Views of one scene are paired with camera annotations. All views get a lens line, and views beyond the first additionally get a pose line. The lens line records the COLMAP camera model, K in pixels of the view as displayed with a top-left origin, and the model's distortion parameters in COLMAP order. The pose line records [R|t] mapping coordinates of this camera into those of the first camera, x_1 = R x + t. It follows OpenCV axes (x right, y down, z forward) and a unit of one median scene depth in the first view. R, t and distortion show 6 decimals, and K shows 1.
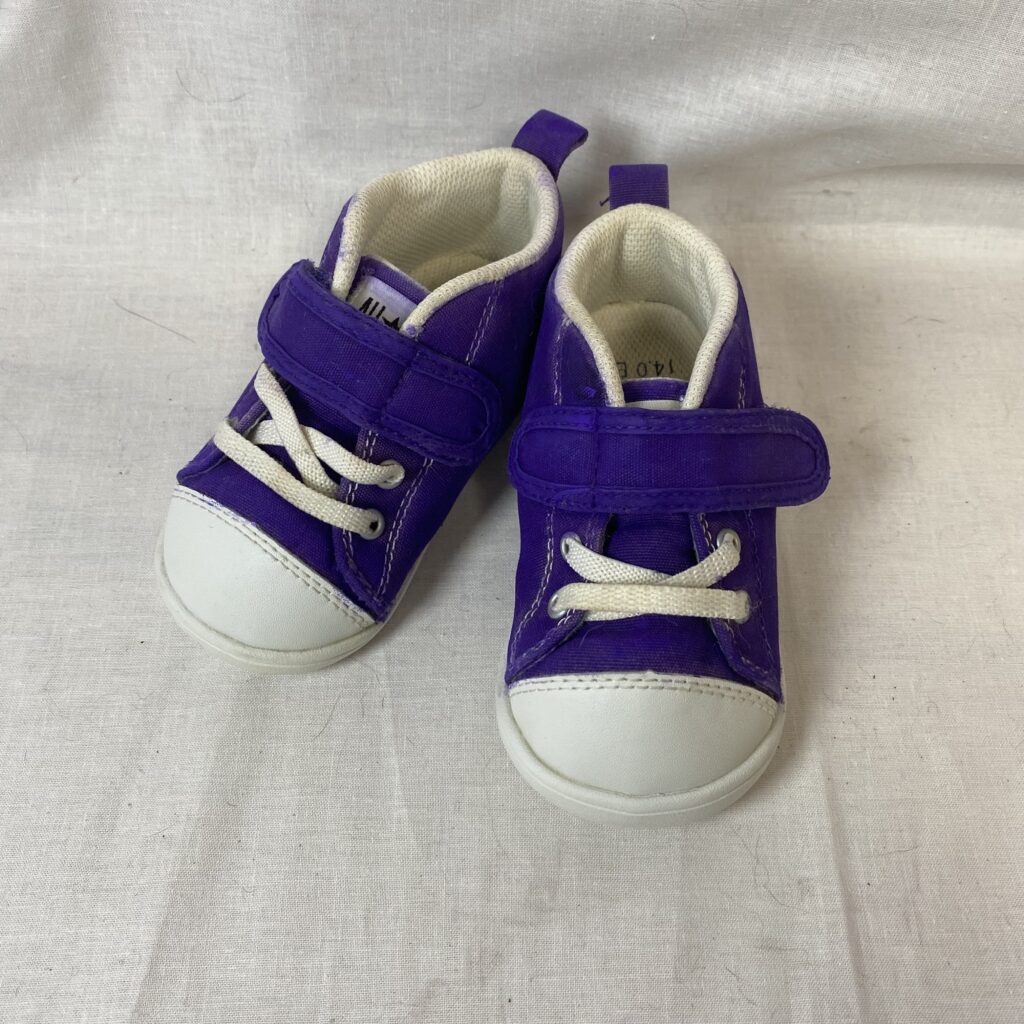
lens RADIAL K [[1003.0, 0, 512.0], [0, 1003.0, 512.0], [0, 0, 1]] dist [0.027149, 0.021332]
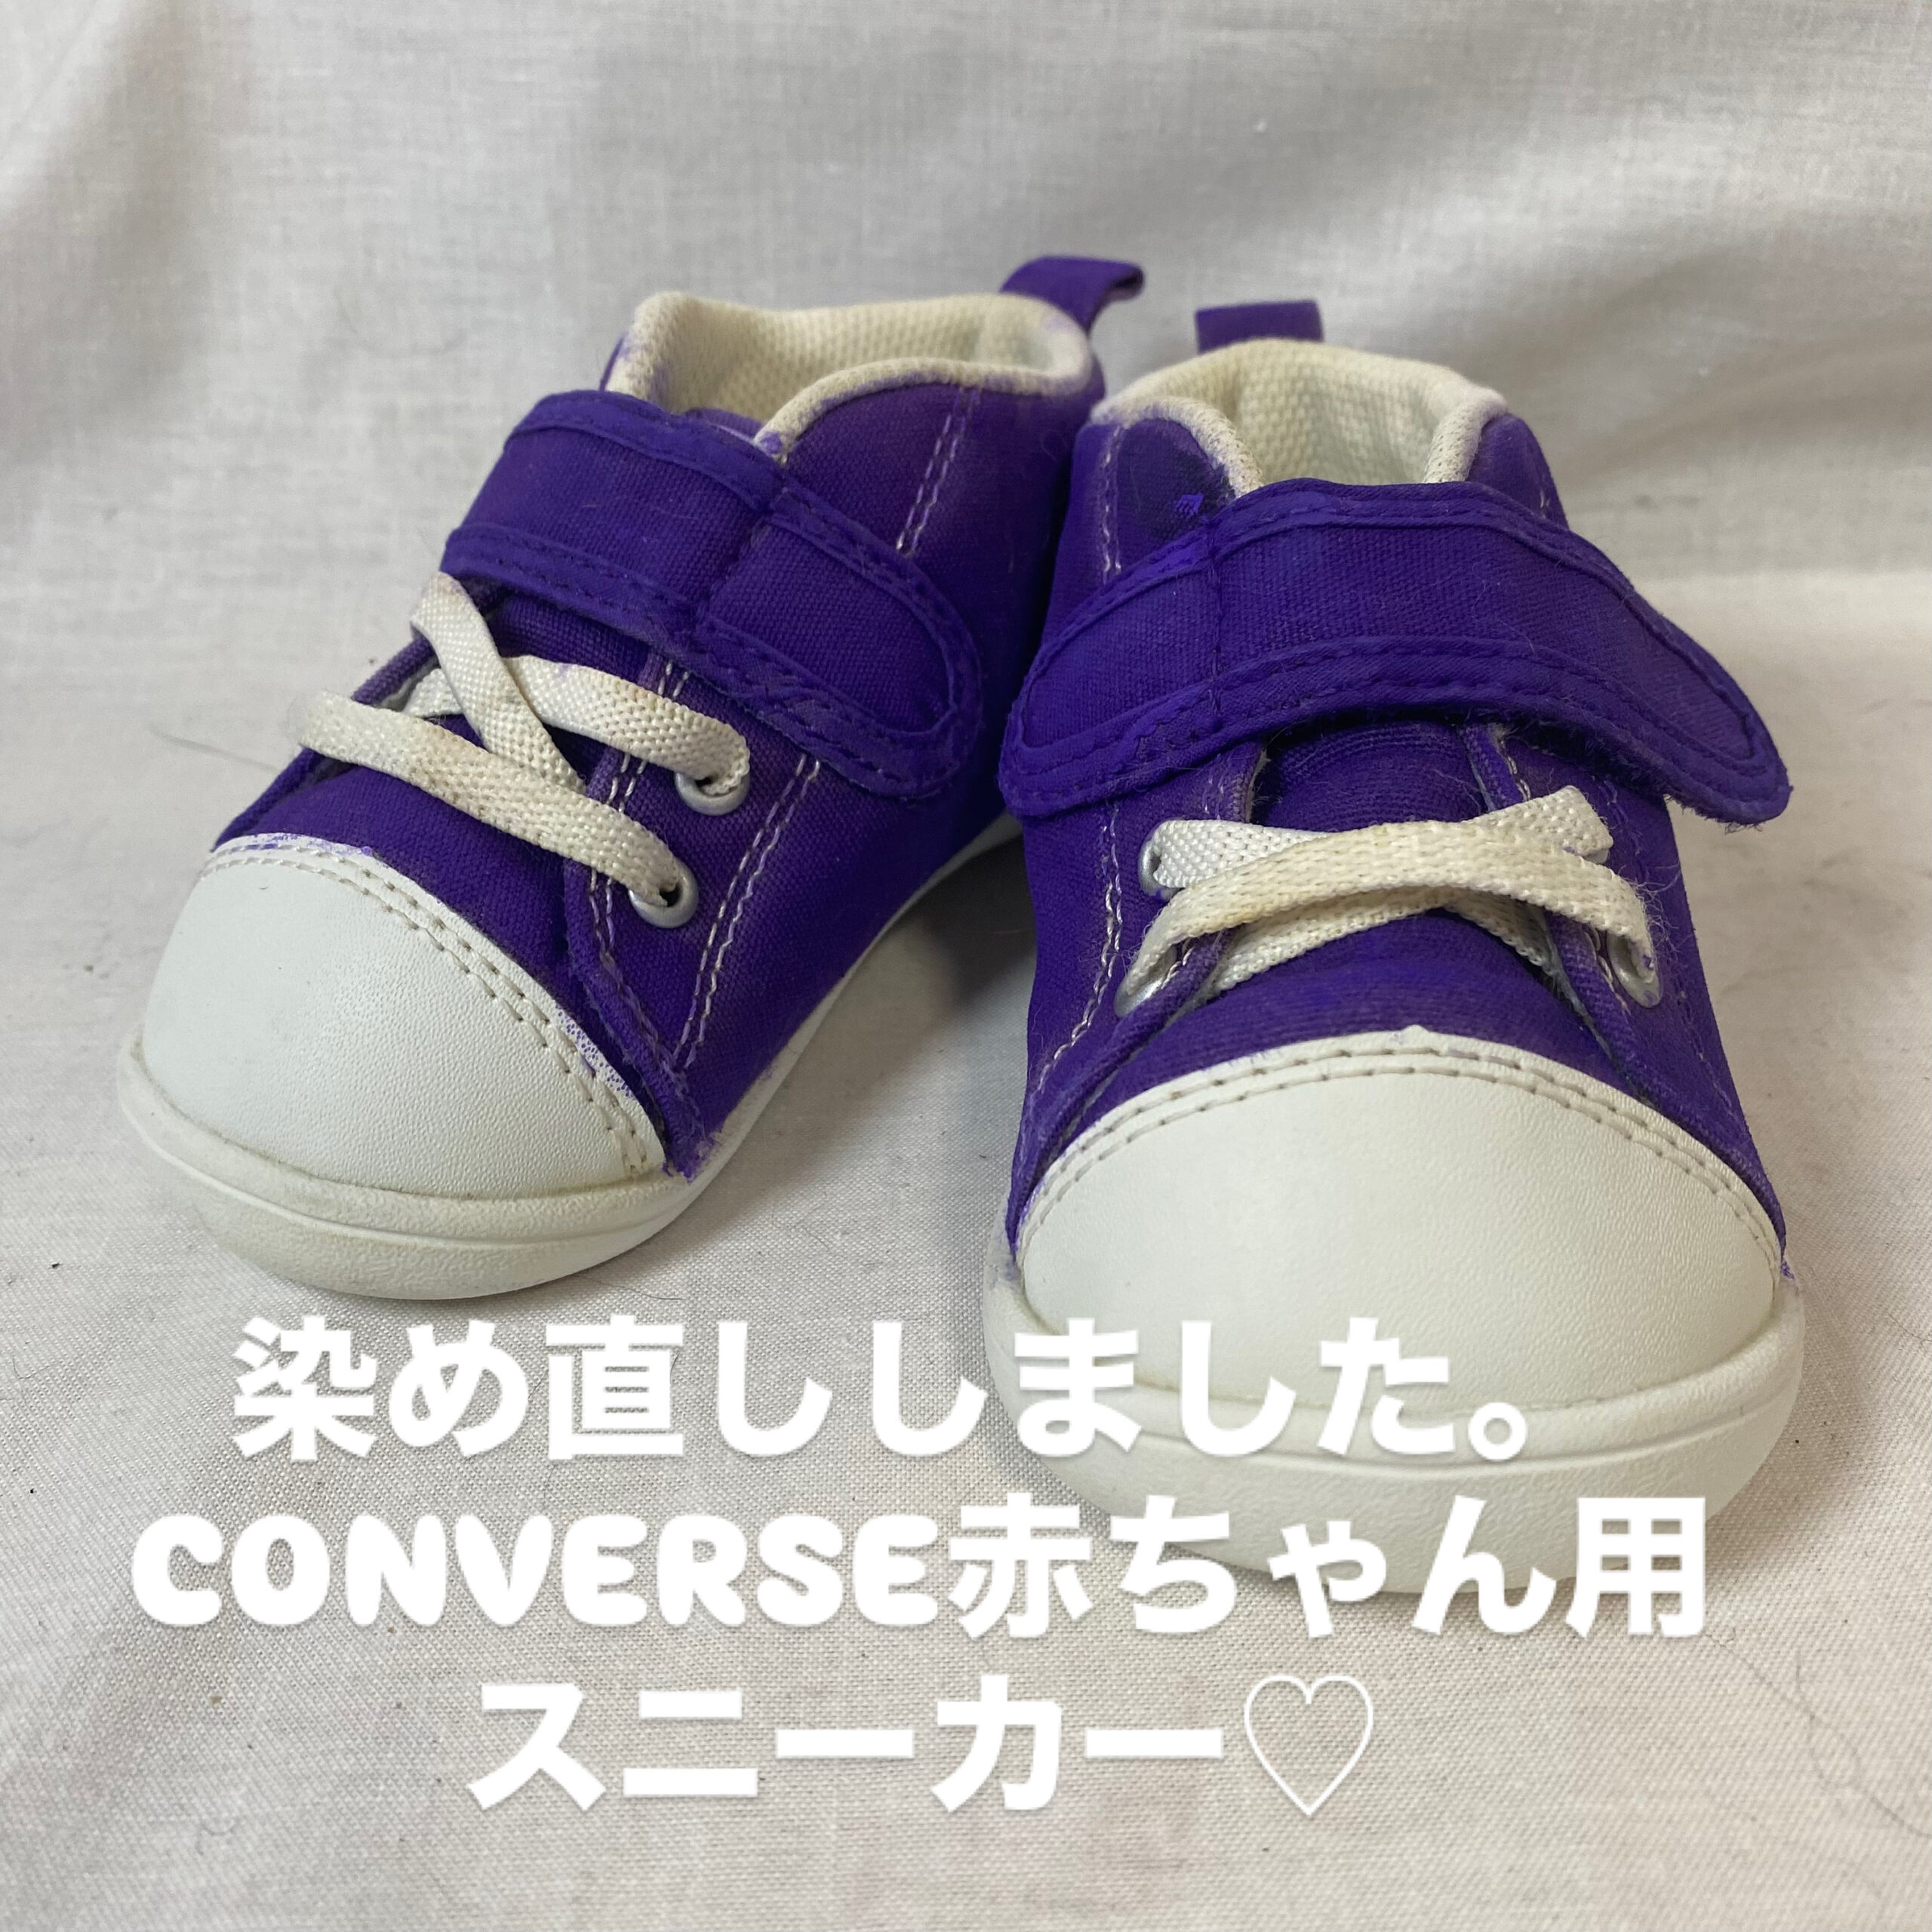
lens RADIAL K [[1958.6, 0, 966.0], [0, 1958.6, 966.0], [0, 0, 1]] dist [0.008708, 0.021117]
pose [[0.999410, -0.030986, -0.014828, -0.009153], [0.021772, 0.905258, -0.424304, 0.365788], [0.026570, 0.423730, 0.905399, 0.302685]]
